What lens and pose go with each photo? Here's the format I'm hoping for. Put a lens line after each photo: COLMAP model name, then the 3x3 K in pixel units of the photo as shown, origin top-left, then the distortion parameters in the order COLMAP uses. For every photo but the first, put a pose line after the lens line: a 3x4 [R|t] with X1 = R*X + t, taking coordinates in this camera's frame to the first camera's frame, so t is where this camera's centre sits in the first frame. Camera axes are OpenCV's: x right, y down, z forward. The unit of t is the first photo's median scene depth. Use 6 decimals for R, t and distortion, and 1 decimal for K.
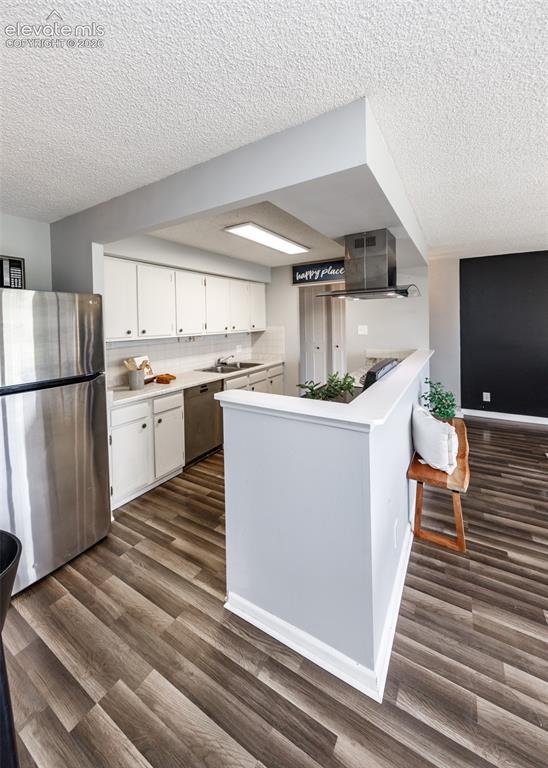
lens RADIAL K [[291.6, 0, 287.1], [0, 291.6, 329.0], [0, 0, 1]] dist [0.001317, -0.001360]
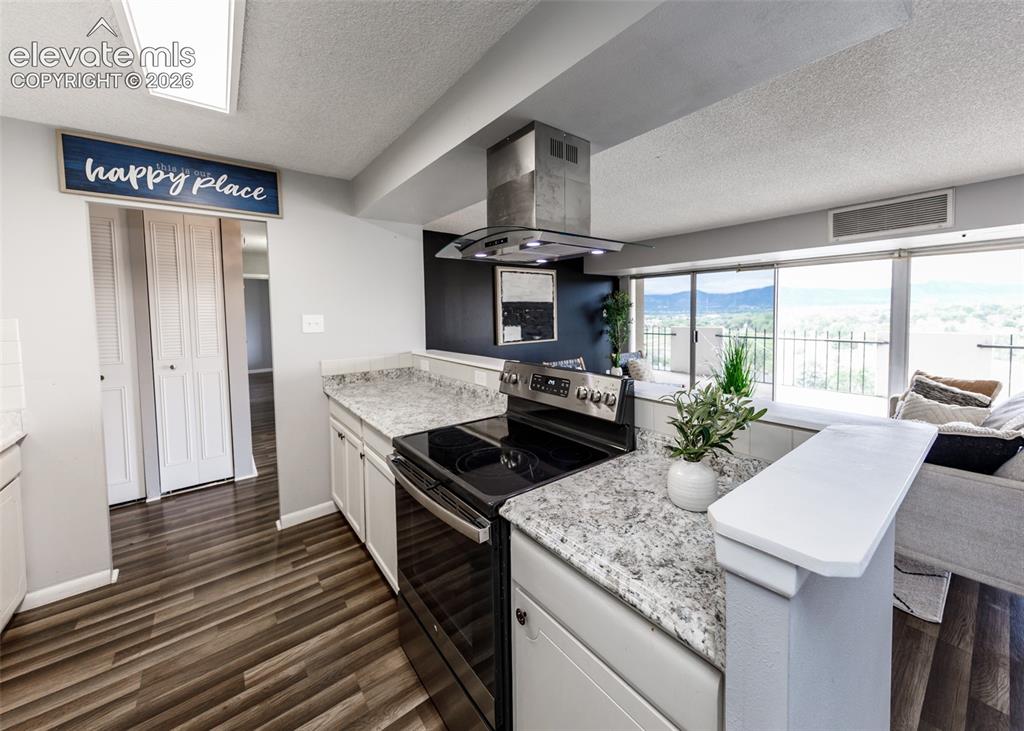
lens RADIAL K [[391.0, 0, 516.2], [0, 391.0, 328.3], [0, 0, 1]] dist [0.001075, -0.000586]
pose [[0.352446, -0.026121, 0.935468, -0.337905], [0.032480, 0.999350, 0.015667, 0.016653], [-0.935268, 0.024862, 0.353065, 0.600782]]
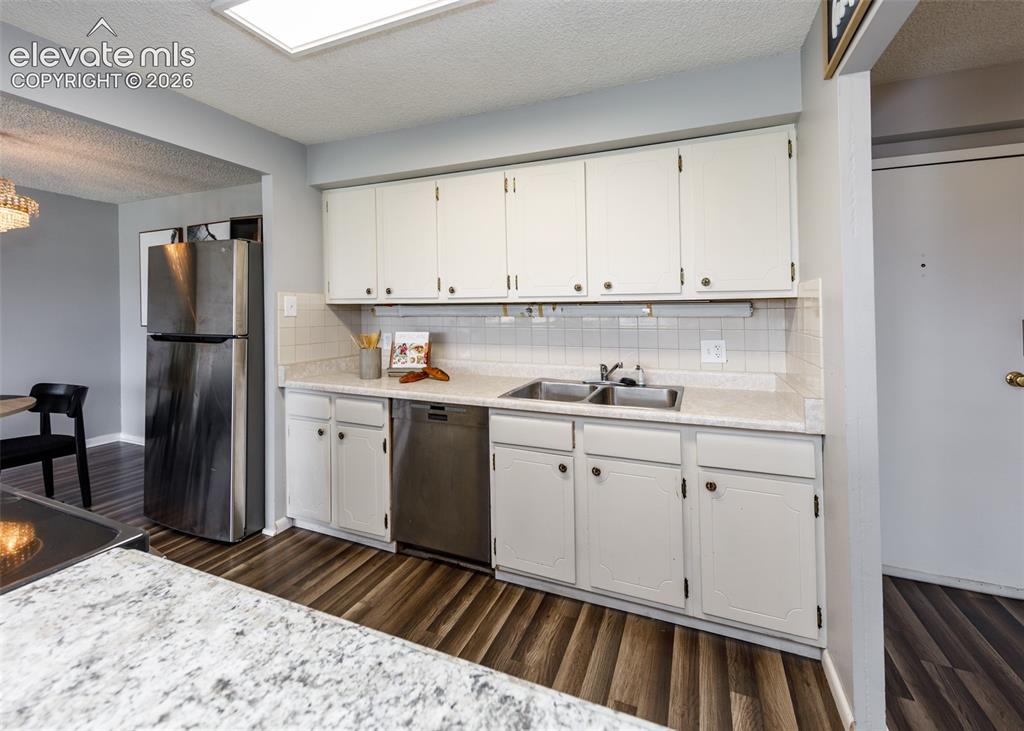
lens RADIAL K [[415.3, 0, 533.6], [0, 415.3, 303.8], [0, 0, 1]] dist [-0.003220, 0.000344]
pose [[0.162130, 0.013334, -0.986679, 0.447935], [-0.023850, 0.999670, 0.009591, 0.021911], [0.986481, 0.021977, 0.162395, 1.184673]]
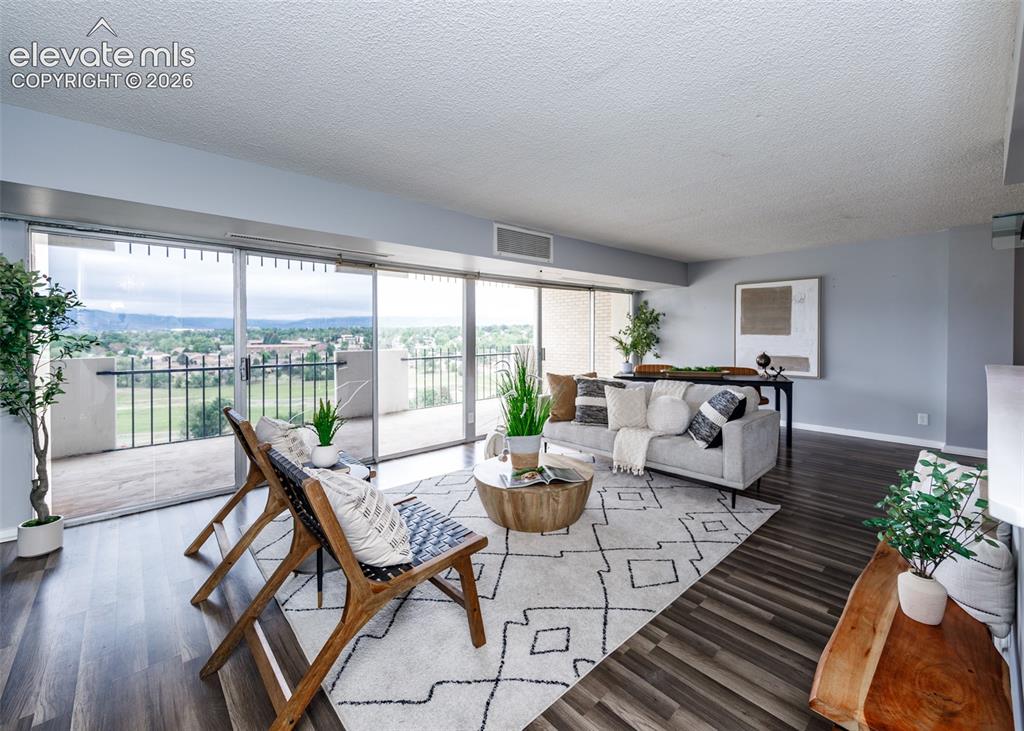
lens RADIAL K [[439.6, 0, 536.3], [0, 439.6, 338.8], [0, 0, 1]] dist [-0.001828, 0.002061]
pose [[-0.963709, 0.016807, 0.266424, 0.760024], [0.027021, 0.999032, 0.034717, 0.014853], [-0.265583, 0.040656, -0.963230, 1.467081]]
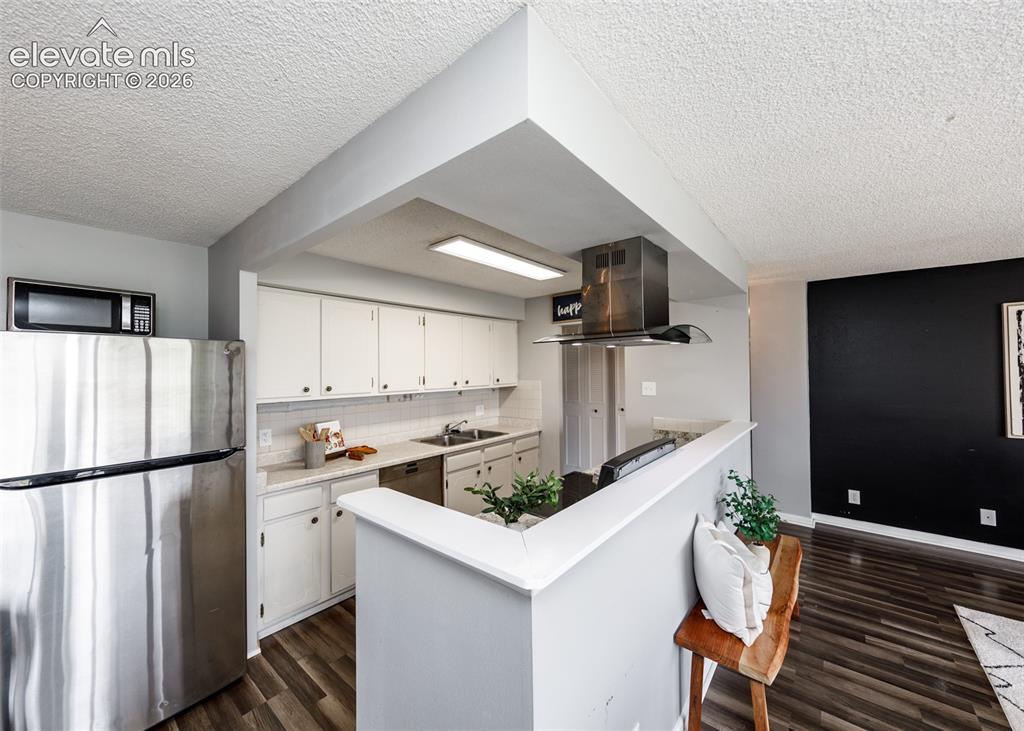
lens RADIAL K [[388.8, 0, 532.3], [0, 388.8, 364.2], [0, 0, 1]] dist [0.001317, -0.001360]
pose [[0.990609, 0.009844, -0.136374, 0.155756], [-0.014909, 0.999234, -0.036173, -0.024367], [0.135913, 0.037867, 0.989997, 0.095194]]
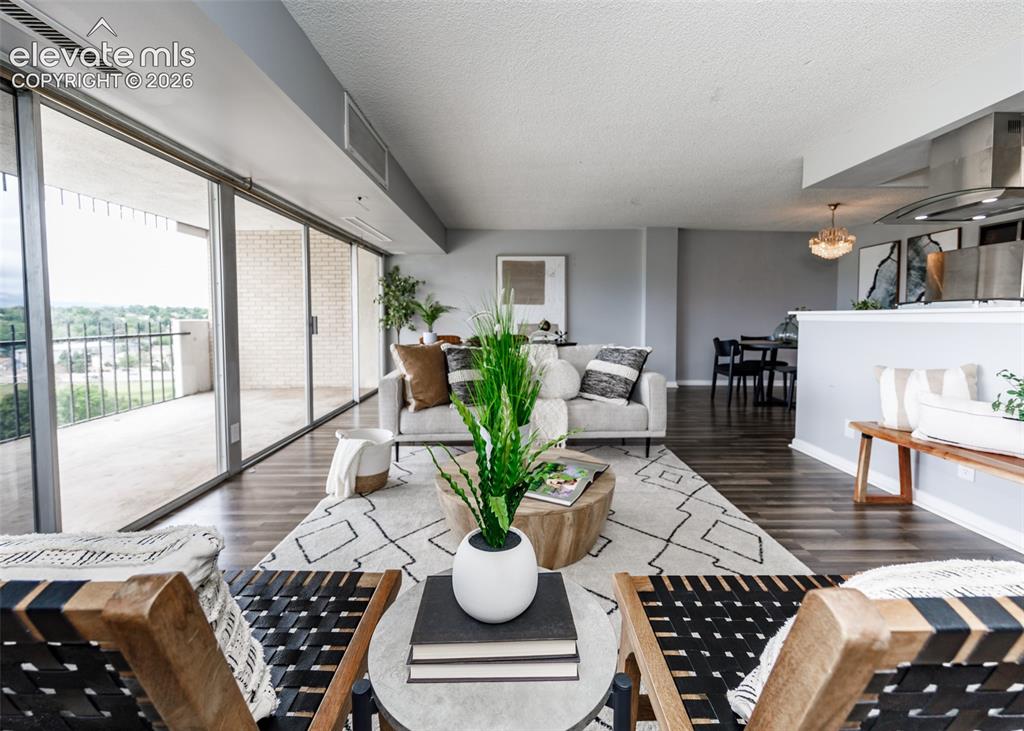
lens RADIAL K [[439.6, 0, 506.5], [0, 439.6, 344.5], [0, 0, 1]] dist [-0.001828, 0.002061]
pose [[-0.838999, 0.055945, -0.541250, 1.579525], [0.007897, 0.995848, 0.090691, 0.095289], [0.544076, 0.071815, -0.835957, 1.003794]]
